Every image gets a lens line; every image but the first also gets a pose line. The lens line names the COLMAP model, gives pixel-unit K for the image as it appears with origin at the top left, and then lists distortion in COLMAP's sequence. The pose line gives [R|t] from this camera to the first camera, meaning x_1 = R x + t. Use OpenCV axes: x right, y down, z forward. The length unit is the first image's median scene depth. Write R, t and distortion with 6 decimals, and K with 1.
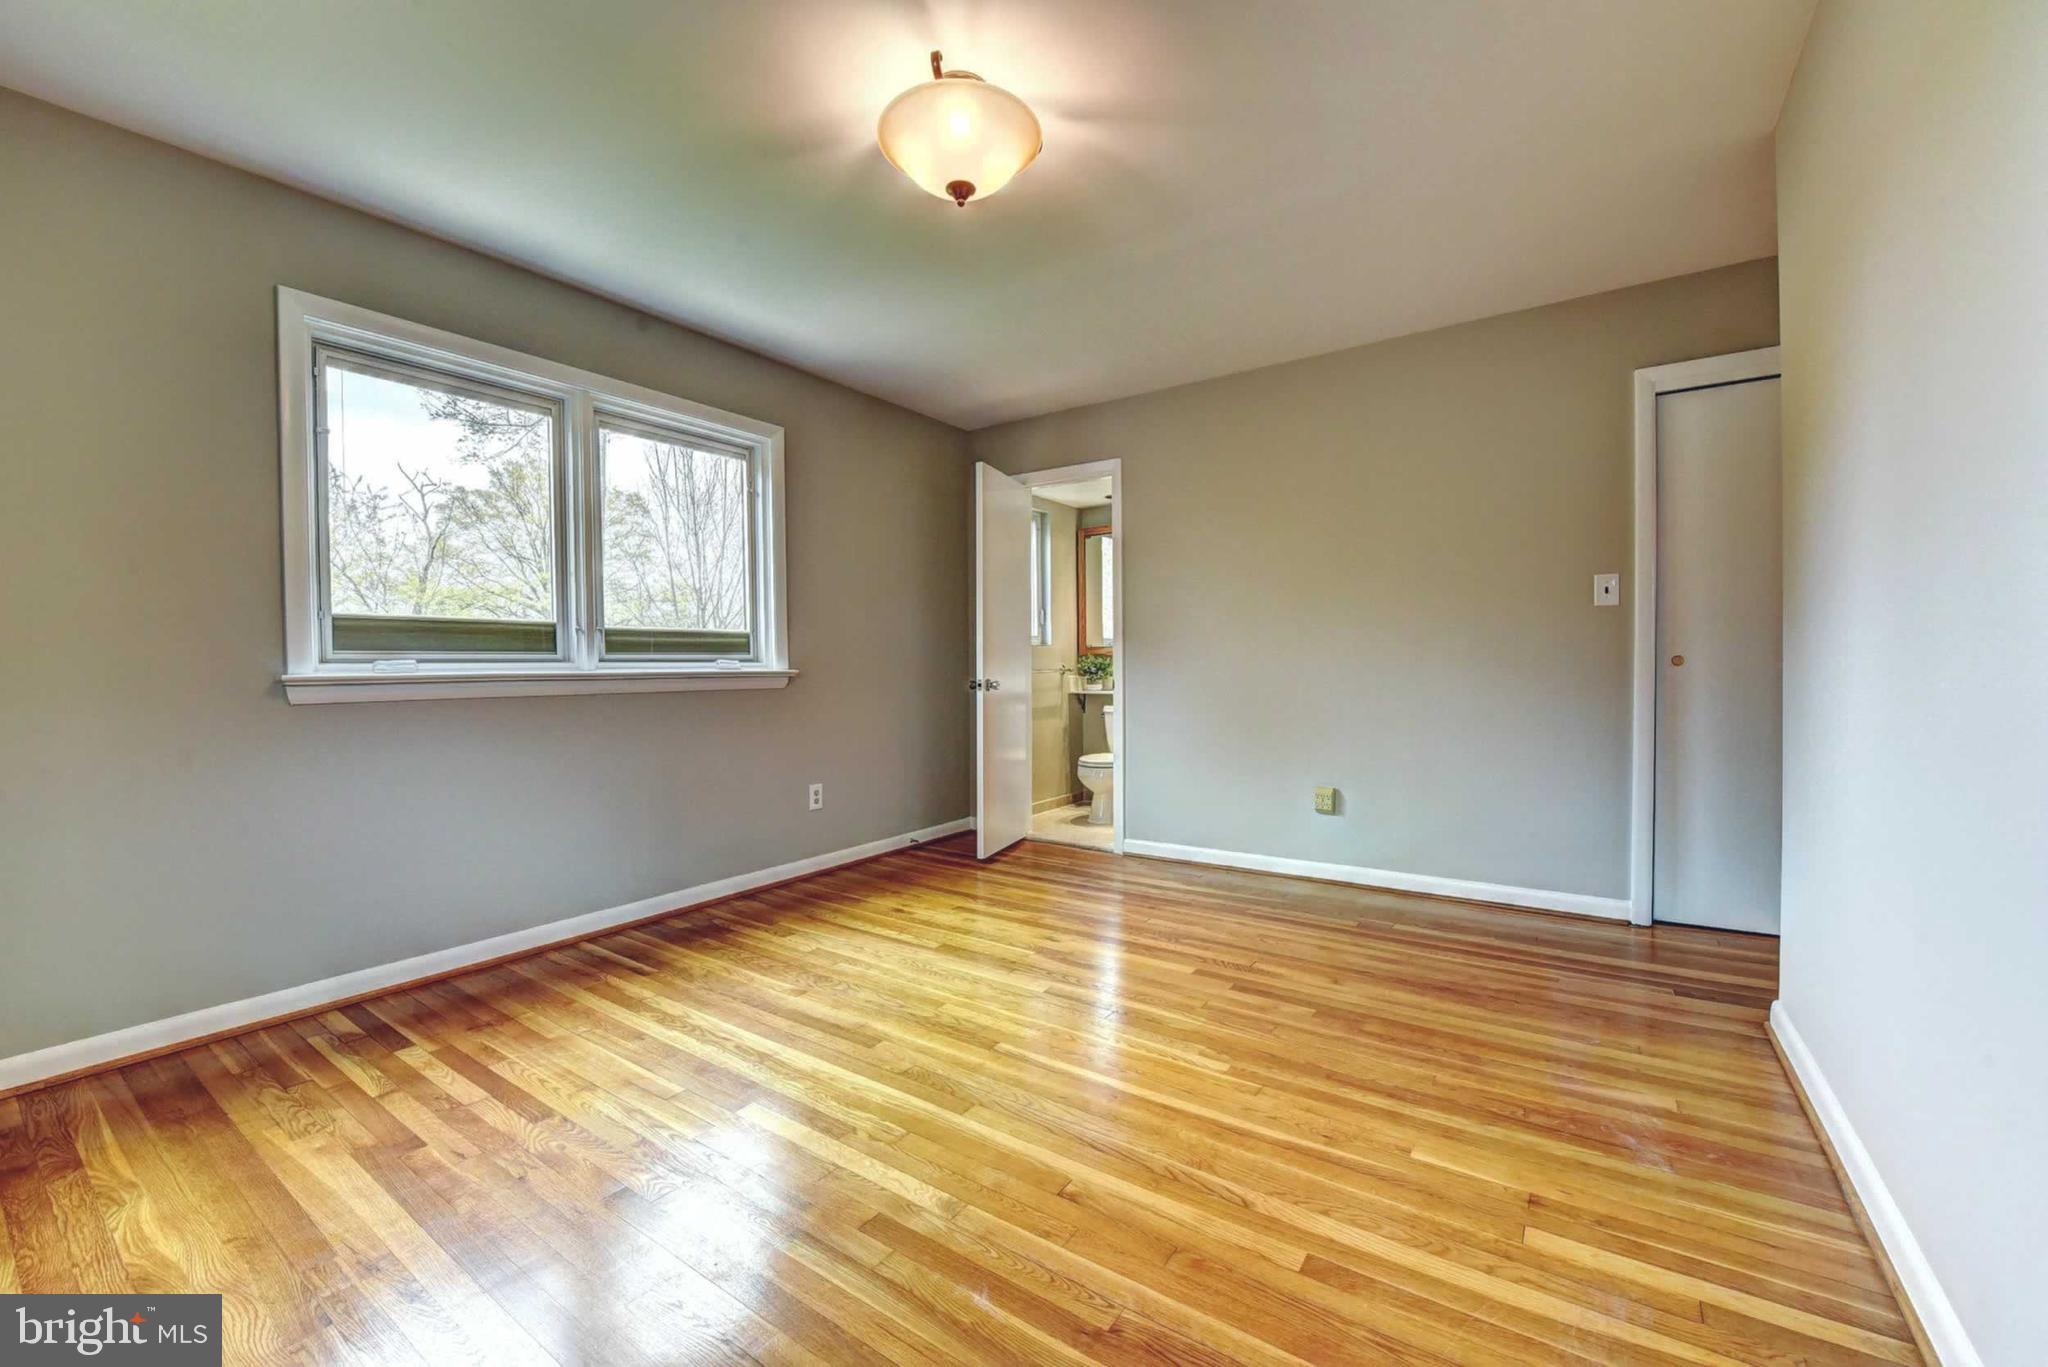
lens RADIAL K [[814.8, 0, 1025.9], [0, 814.8, 685.8], [0, 0, 1]] dist [-0.019363, -0.000945]
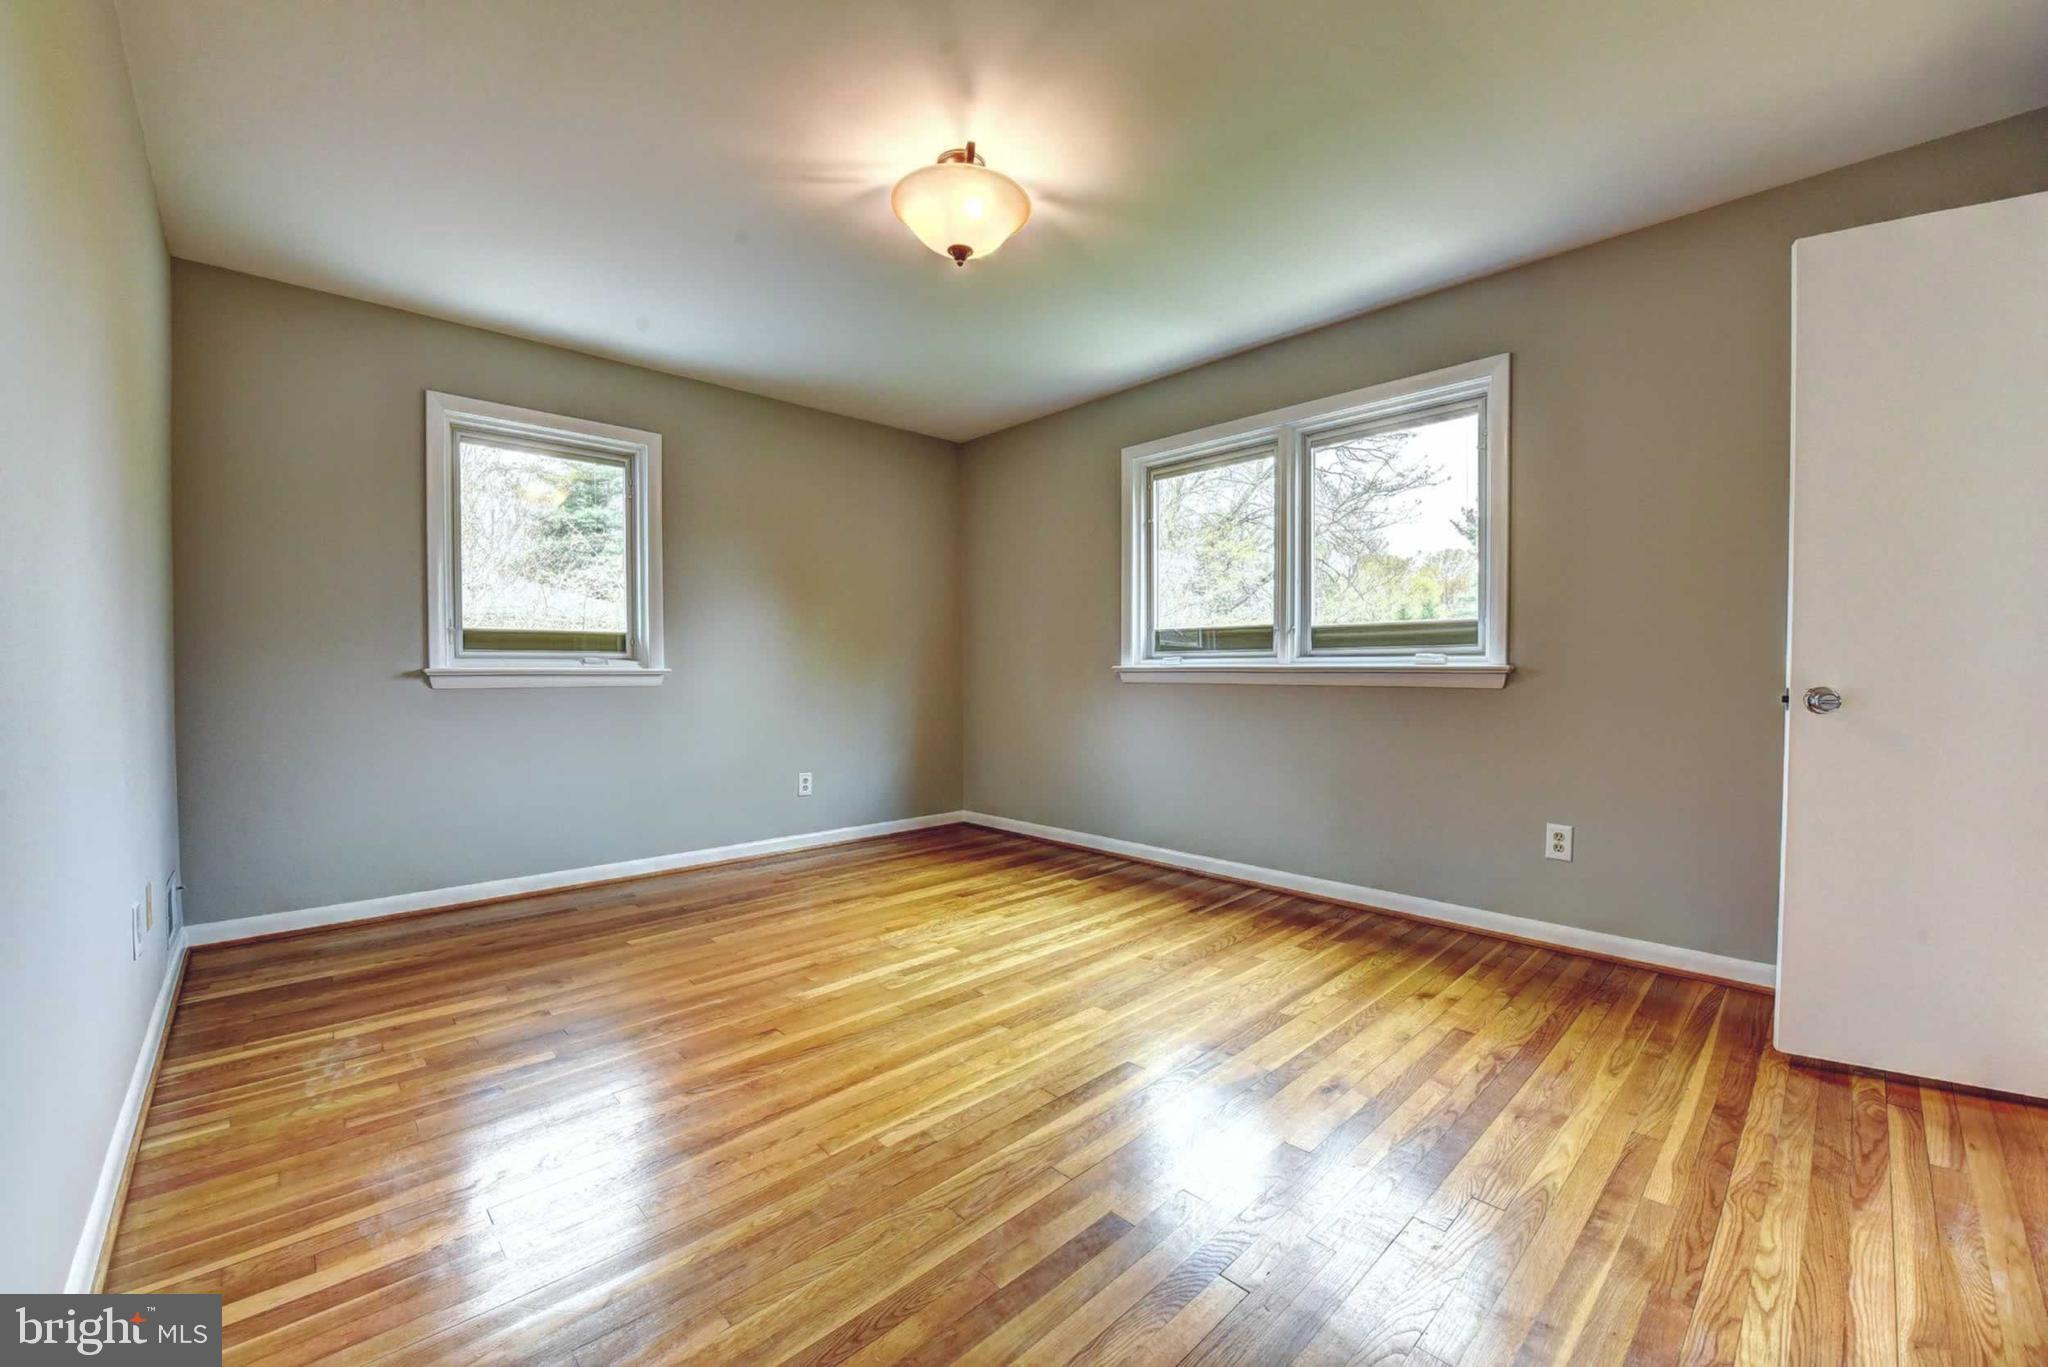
lens RADIAL K [[814.8, 0, 1025.9], [0, 814.8, 685.8], [0, 0, 1]] dist [-0.019363, -0.000945]
pose [[-0.206128, 0.030744, -0.978042, 0.706404], [-0.019351, 0.999183, 0.035487, -0.023381], [0.978334, 0.026241, -0.205365, 0.902286]]
